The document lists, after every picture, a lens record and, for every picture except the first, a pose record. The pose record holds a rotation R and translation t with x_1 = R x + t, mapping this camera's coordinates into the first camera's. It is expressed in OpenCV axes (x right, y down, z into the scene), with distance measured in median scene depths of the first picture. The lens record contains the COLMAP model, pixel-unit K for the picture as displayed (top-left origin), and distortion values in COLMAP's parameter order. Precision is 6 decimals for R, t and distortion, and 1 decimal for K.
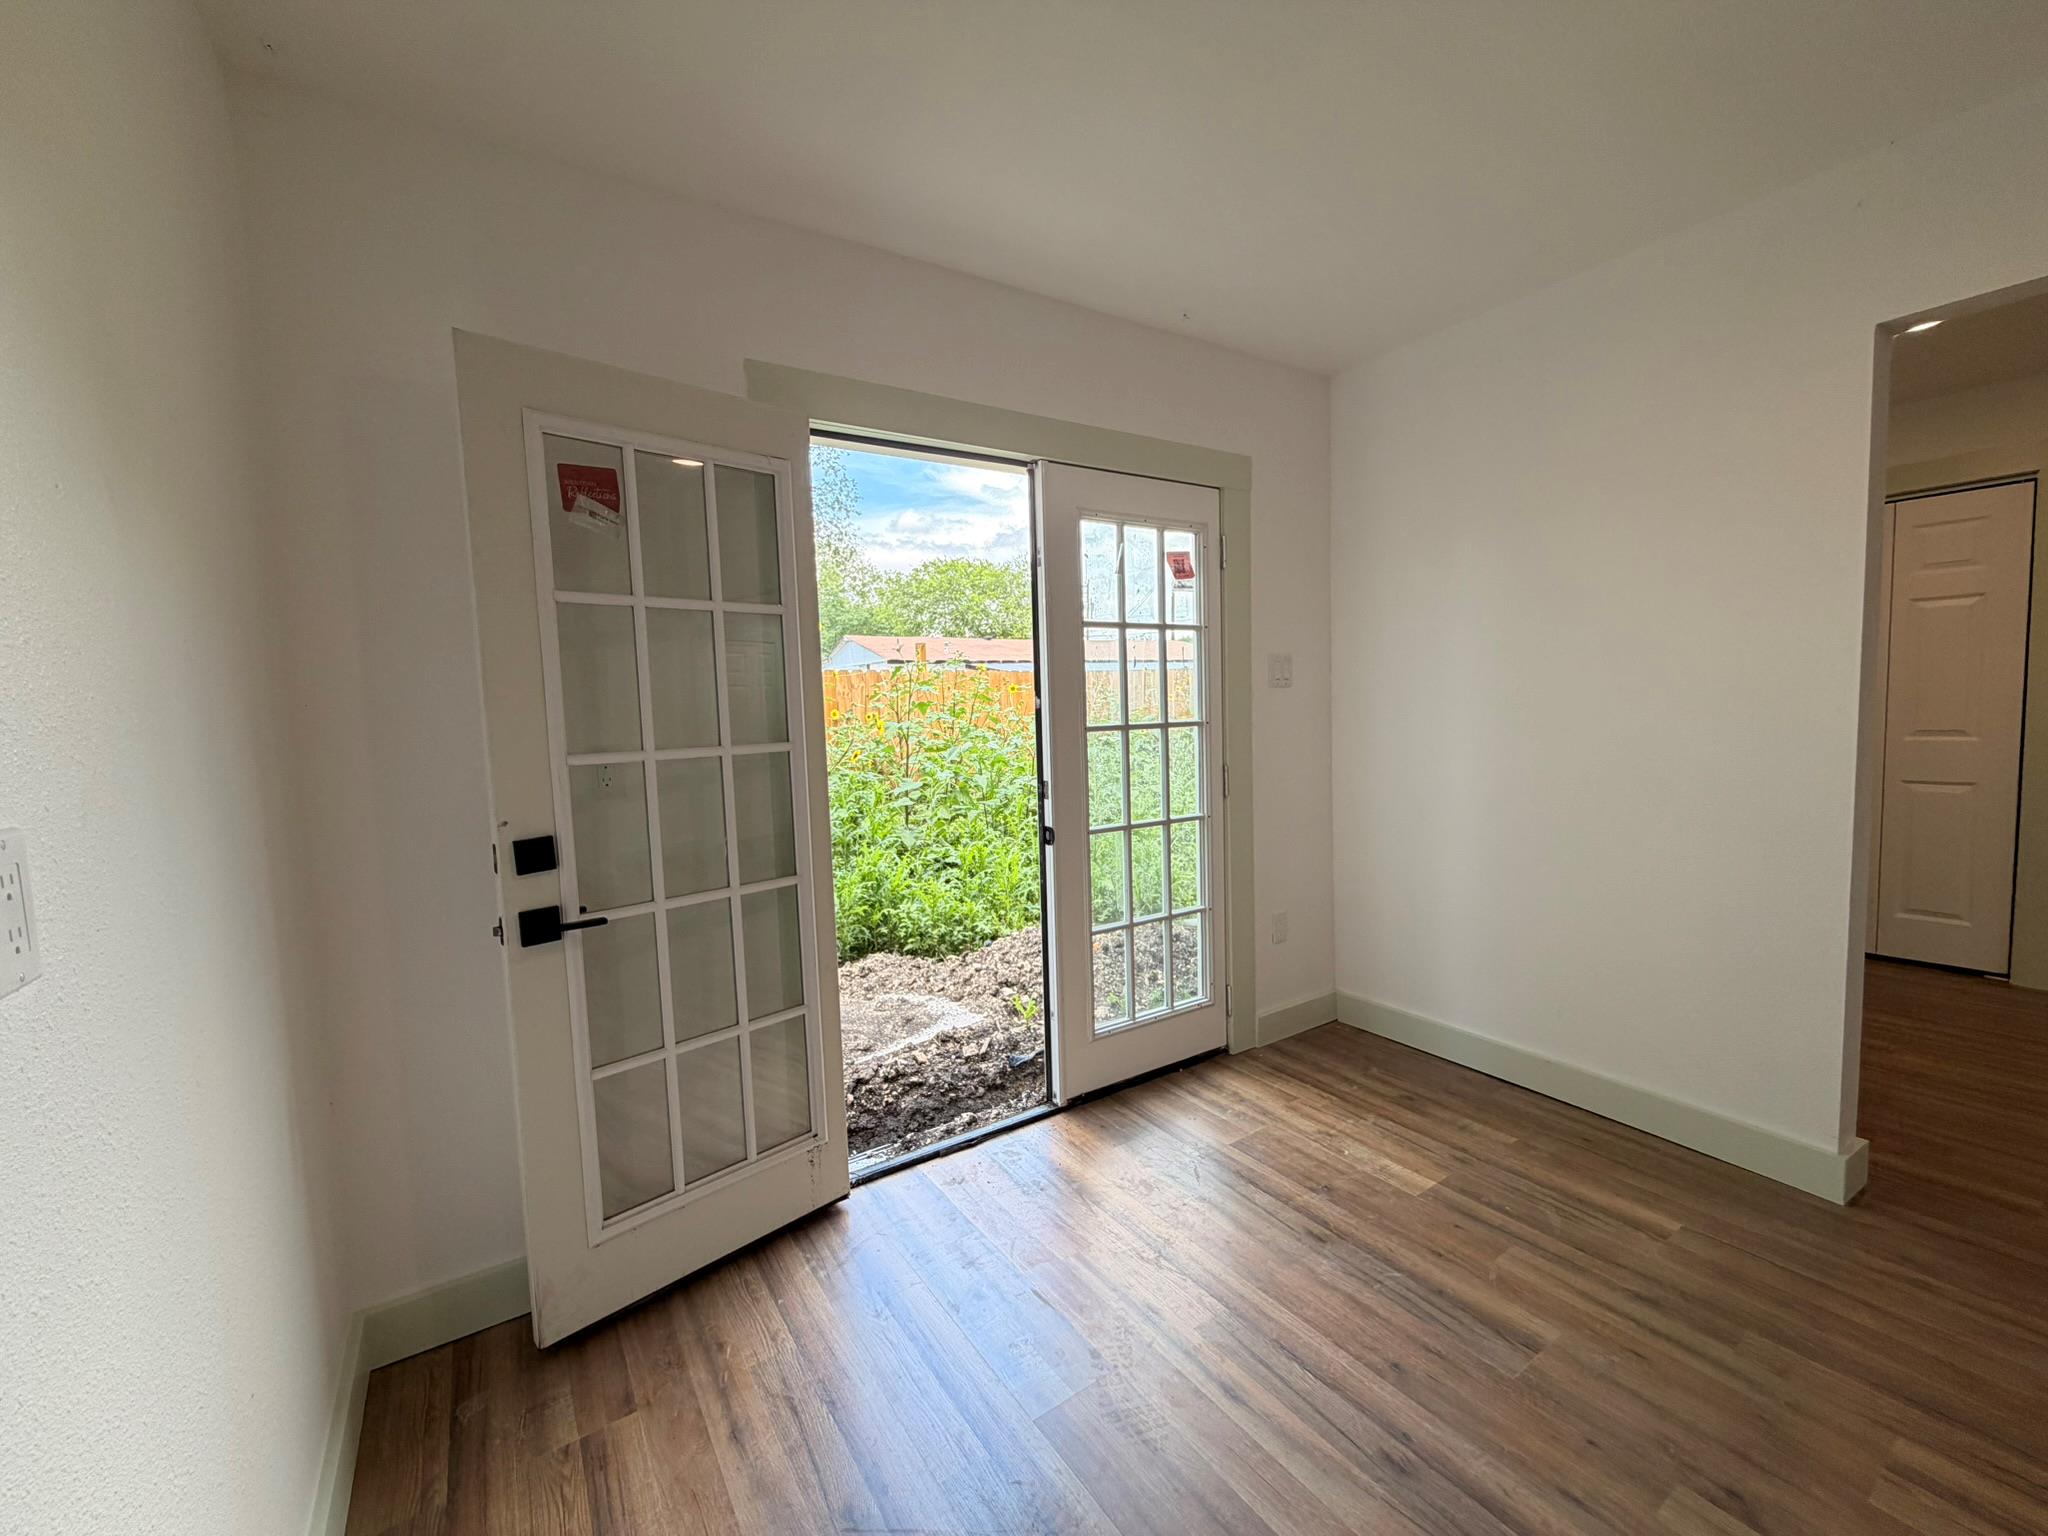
lens RADIAL K [[814.8, 0, 1024.0], [0, 814.8, 768.0], [0, 0, 1]] dist [-0.000978, -0.000006]
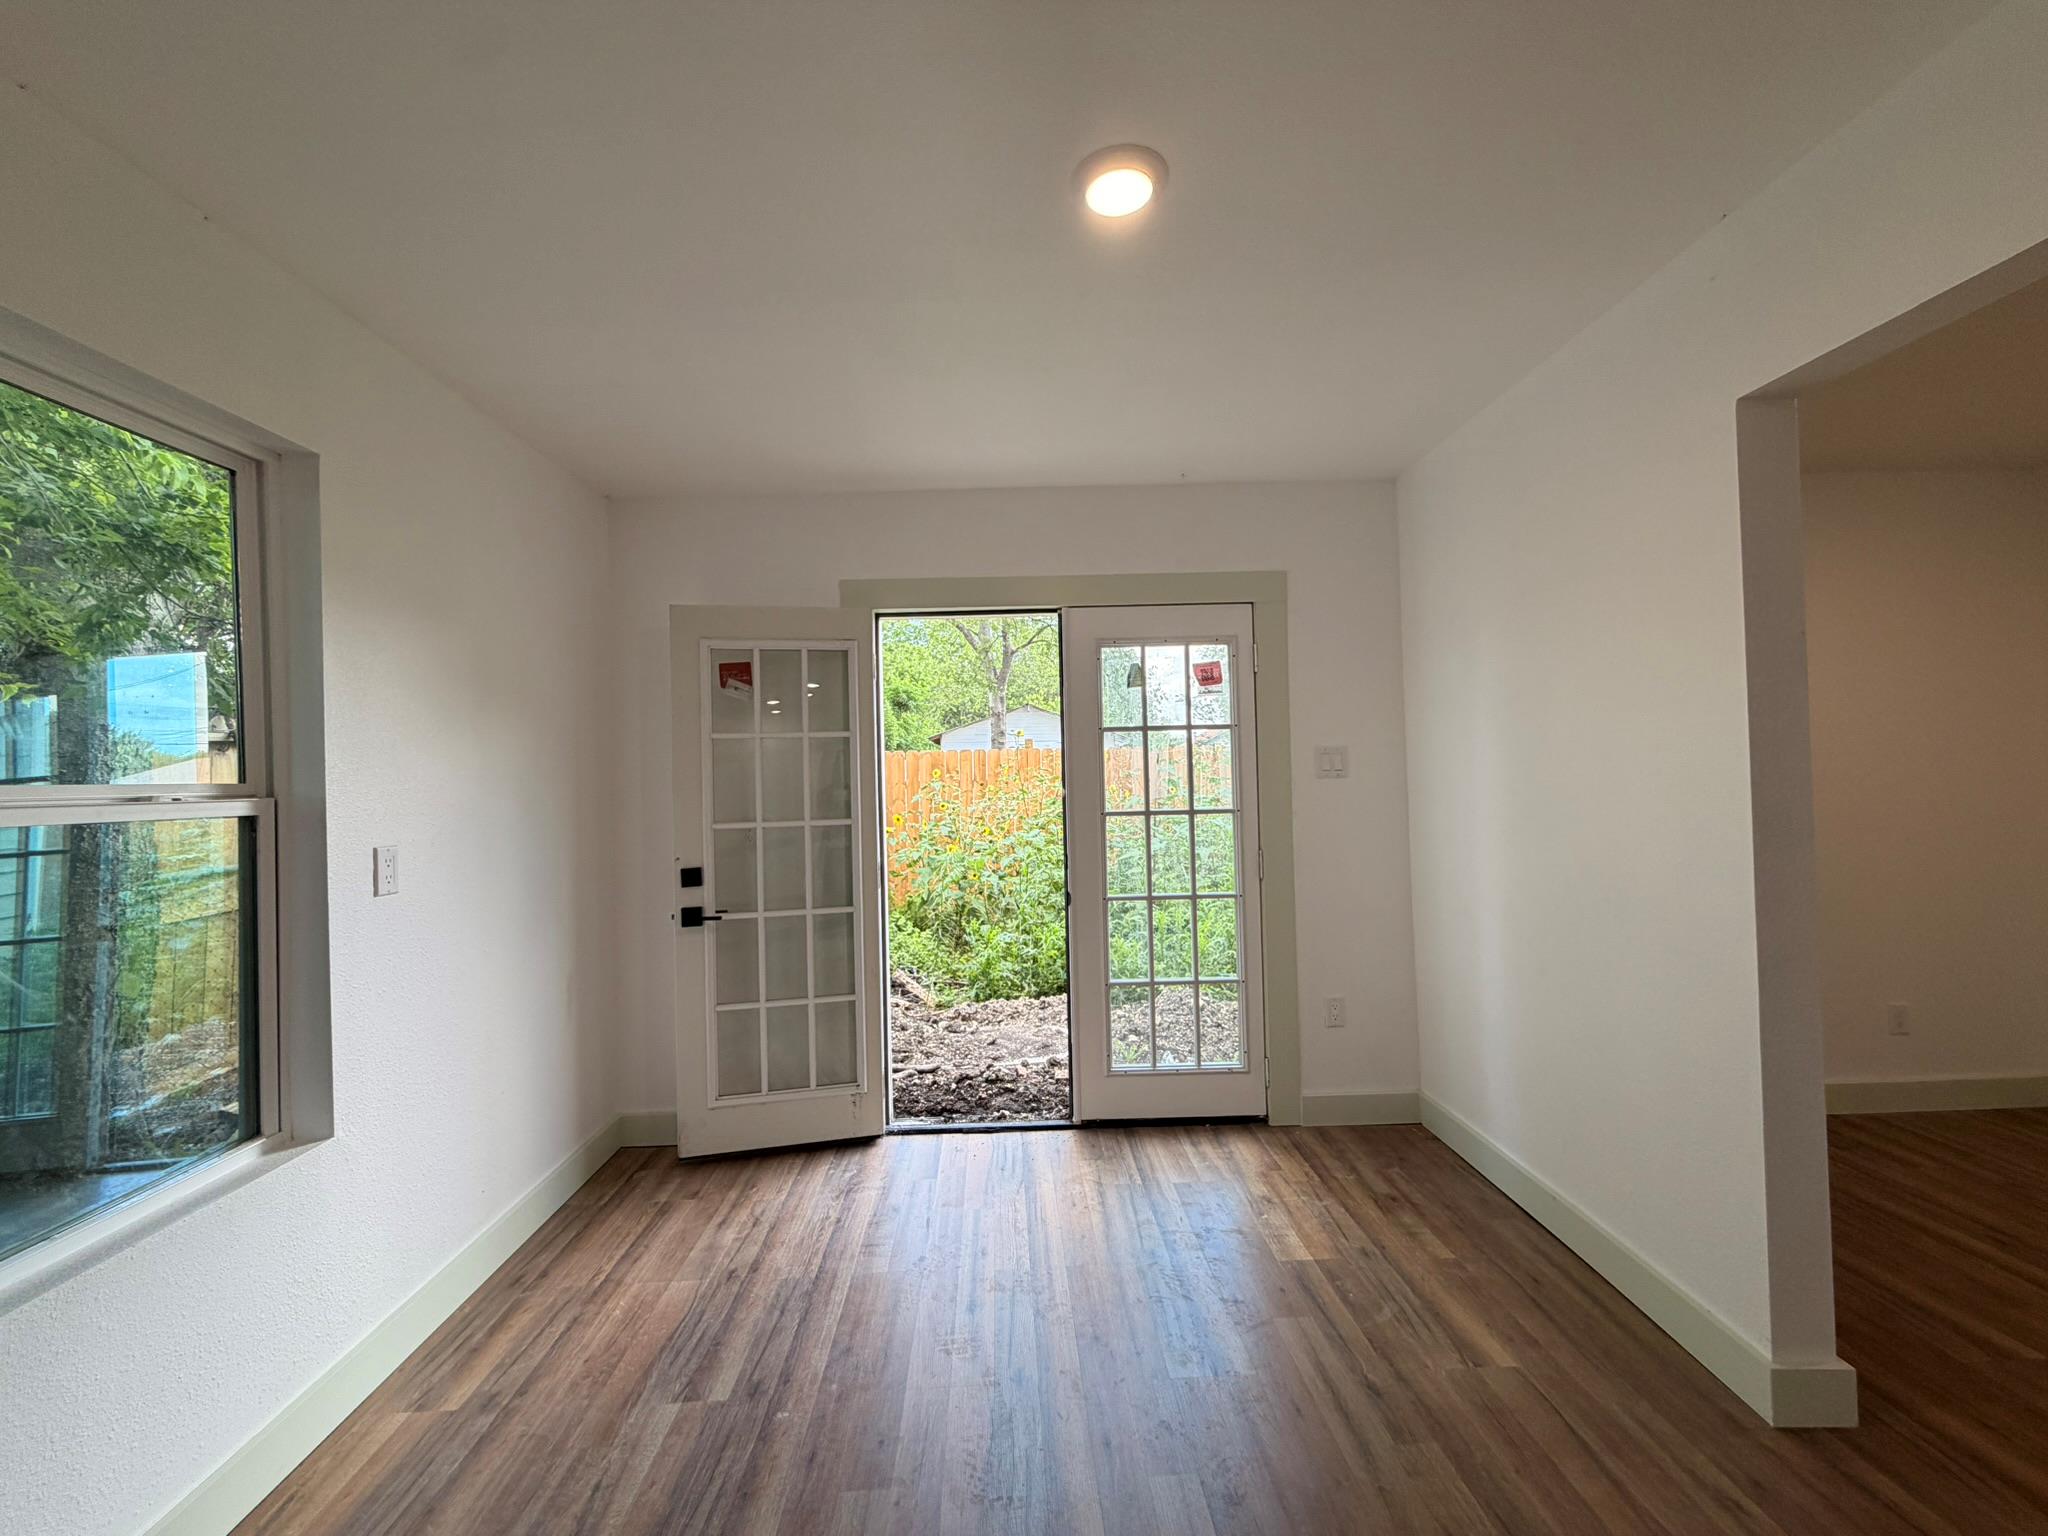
lens RADIAL K [[814.1, 0, 1024.0], [0, 814.1, 768.0], [0, 0, 1]] dist [-0.000207, -0.000048]
pose [[0.851041, 0.000872, -0.525099, 0.615643], [-0.042647, 0.996810, -0.067465, -0.028556], [0.523365, 0.079809, 0.848363, -0.112246]]
